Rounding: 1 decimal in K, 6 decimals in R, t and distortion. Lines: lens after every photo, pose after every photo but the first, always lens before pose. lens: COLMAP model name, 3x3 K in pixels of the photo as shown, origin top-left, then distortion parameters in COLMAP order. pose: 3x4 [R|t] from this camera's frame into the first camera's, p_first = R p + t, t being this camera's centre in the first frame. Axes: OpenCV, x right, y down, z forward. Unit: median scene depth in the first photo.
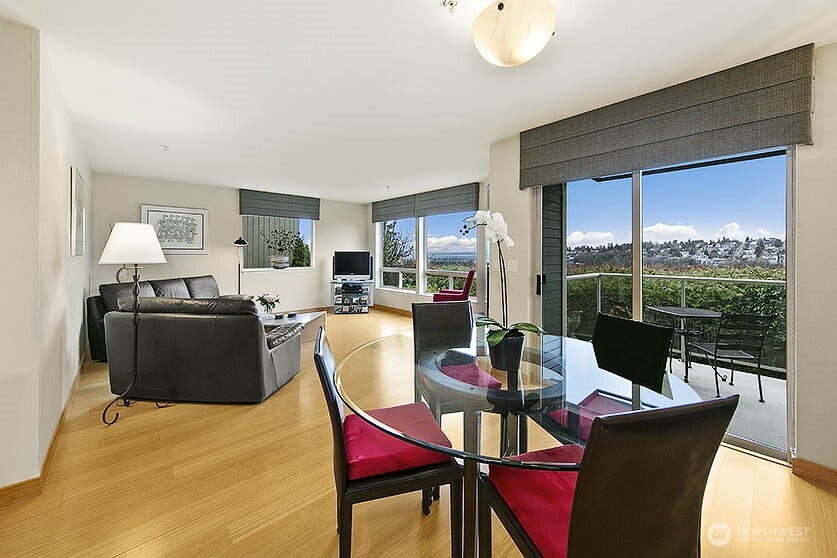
lens RADIAL K [[325.7, 0, 417.4], [0, 325.7, 256.4], [0, 0, 1]] dist [0.002209, -0.001508]
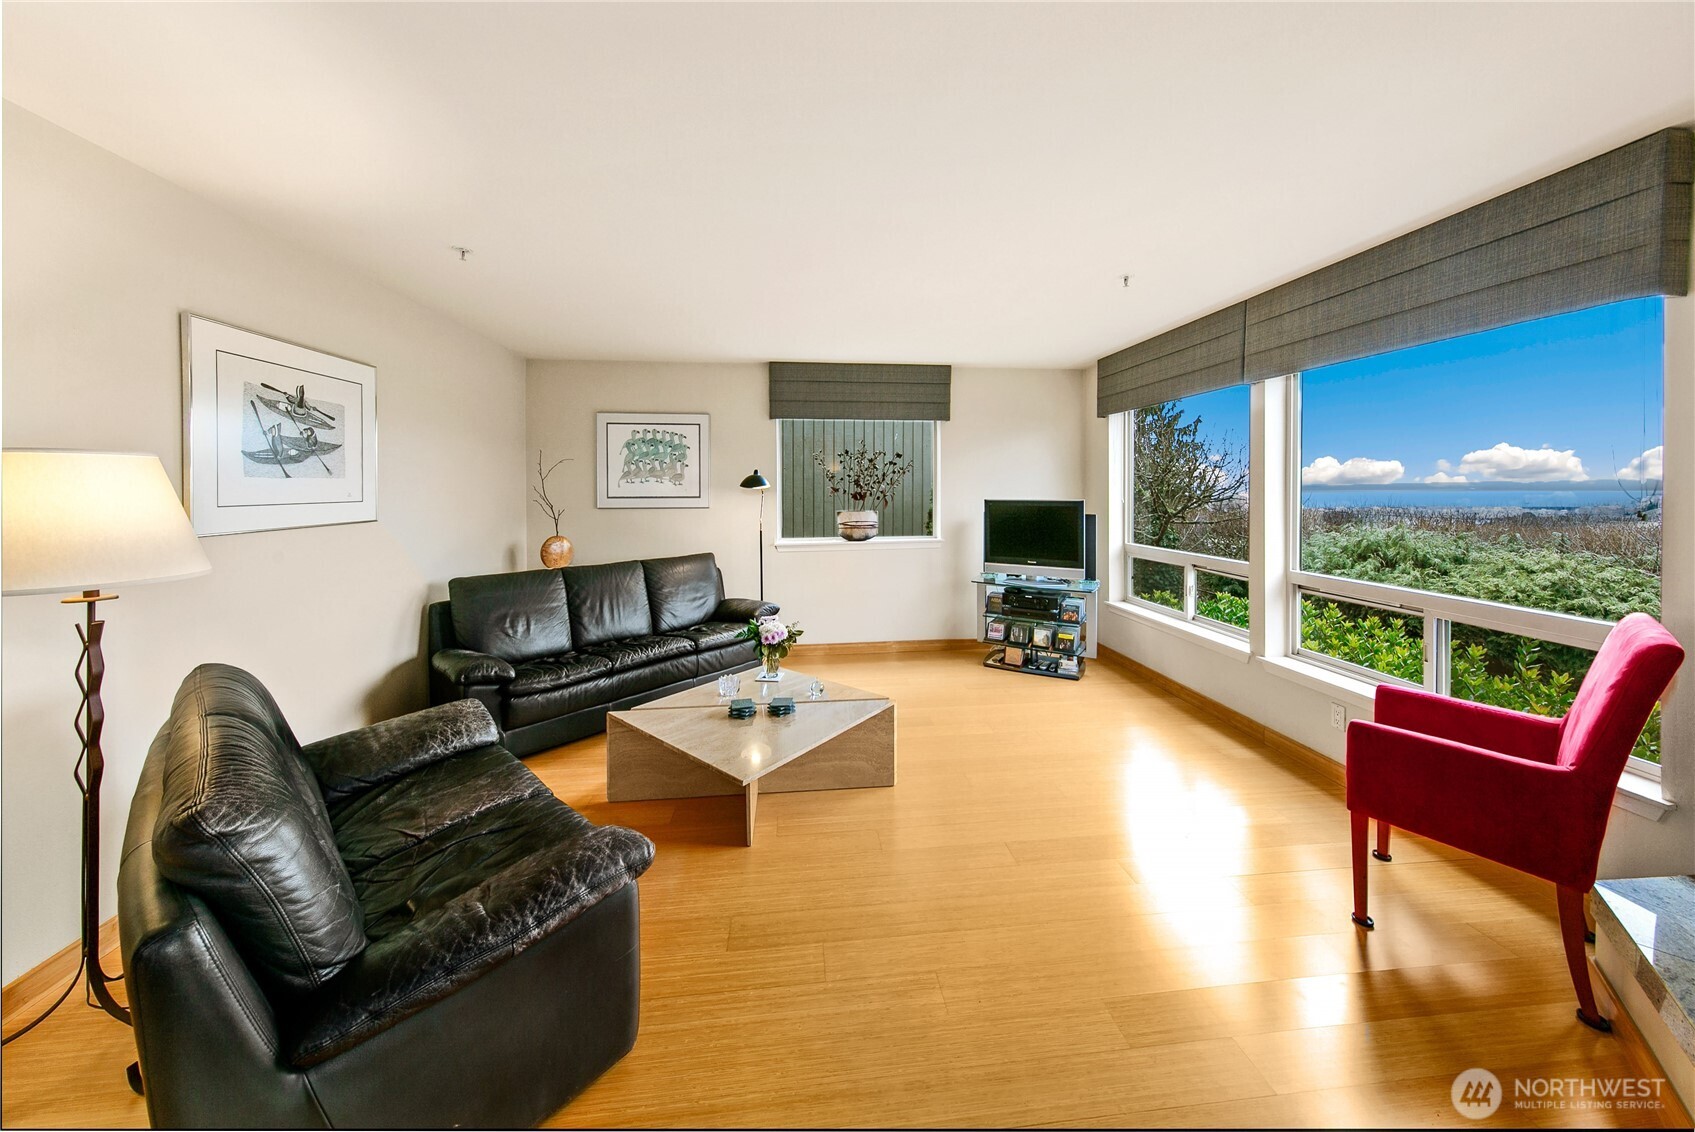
lens RADIAL K [[565.0, 0, 841.3], [0, 565.0, 494.6], [0, 0, 1]] dist [-0.000575, -0.000132]
pose [[0.804040, 0.001389, -0.594574, 0.001331], [0.000545, 0.999995, 0.003074, -0.022855], [0.594575, -0.002796, 0.804035, 0.370200]]
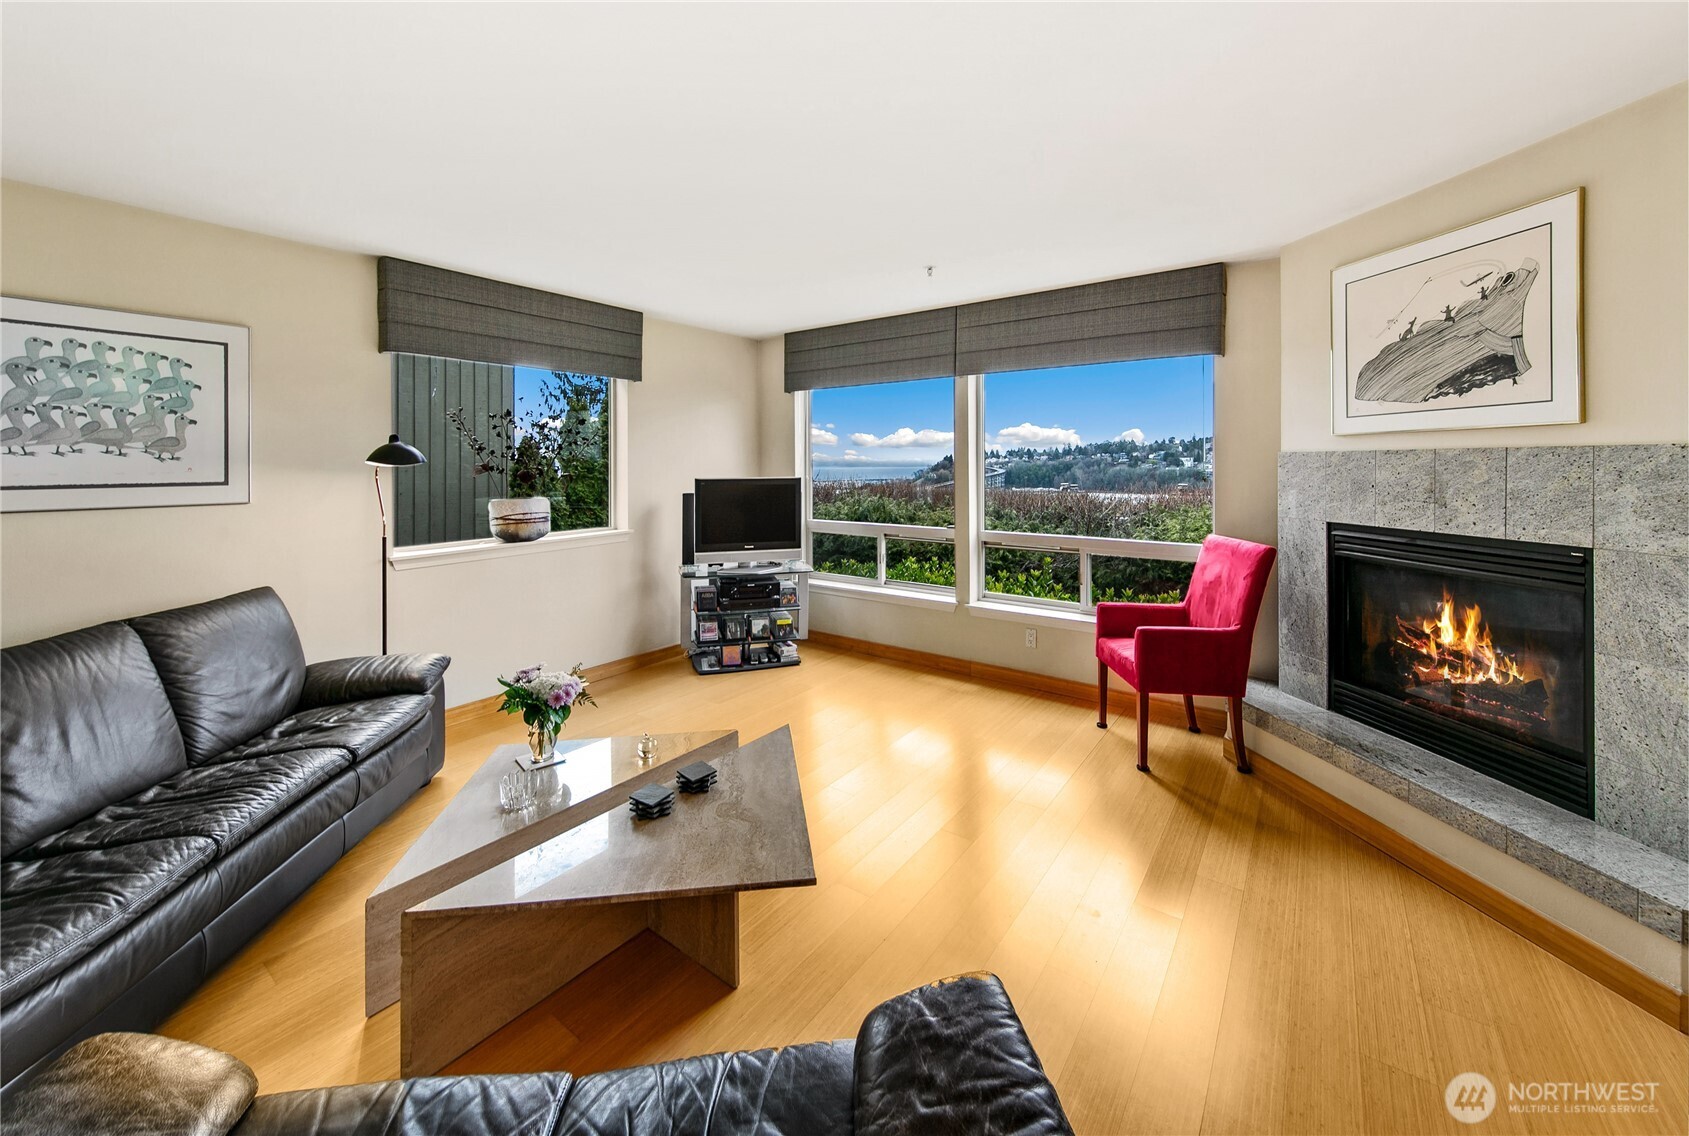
lens RADIAL K [[650.2, 0, 829.3], [0, 650.2, 472.8], [0, 0, 1]] dist [0.000298, -0.000089]
pose [[0.982578, -0.009796, 0.185594, -0.239996], [0.008842, 0.999943, 0.005964, -0.023481], [-0.185642, -0.004219, 0.982608, 0.342899]]
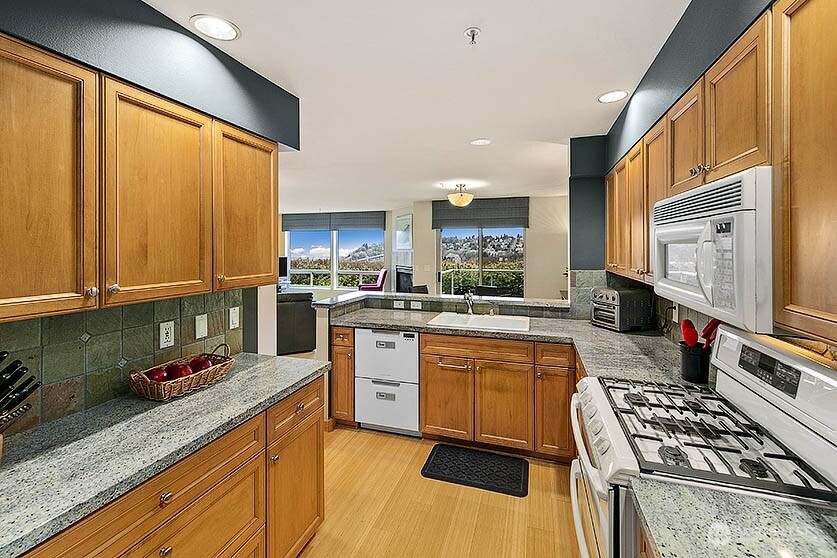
lens RADIAL K [[354.9, 0, 426.7], [0, 354.9, 249.1], [0, 0, 1]] dist [-0.000167, 0.000023]
pose [[0.858361, -0.005379, 0.513017, -0.374673], [0.007691, 0.999968, -0.002384, -0.036598], [-0.512988, 0.005992, 0.858375, -0.383113]]
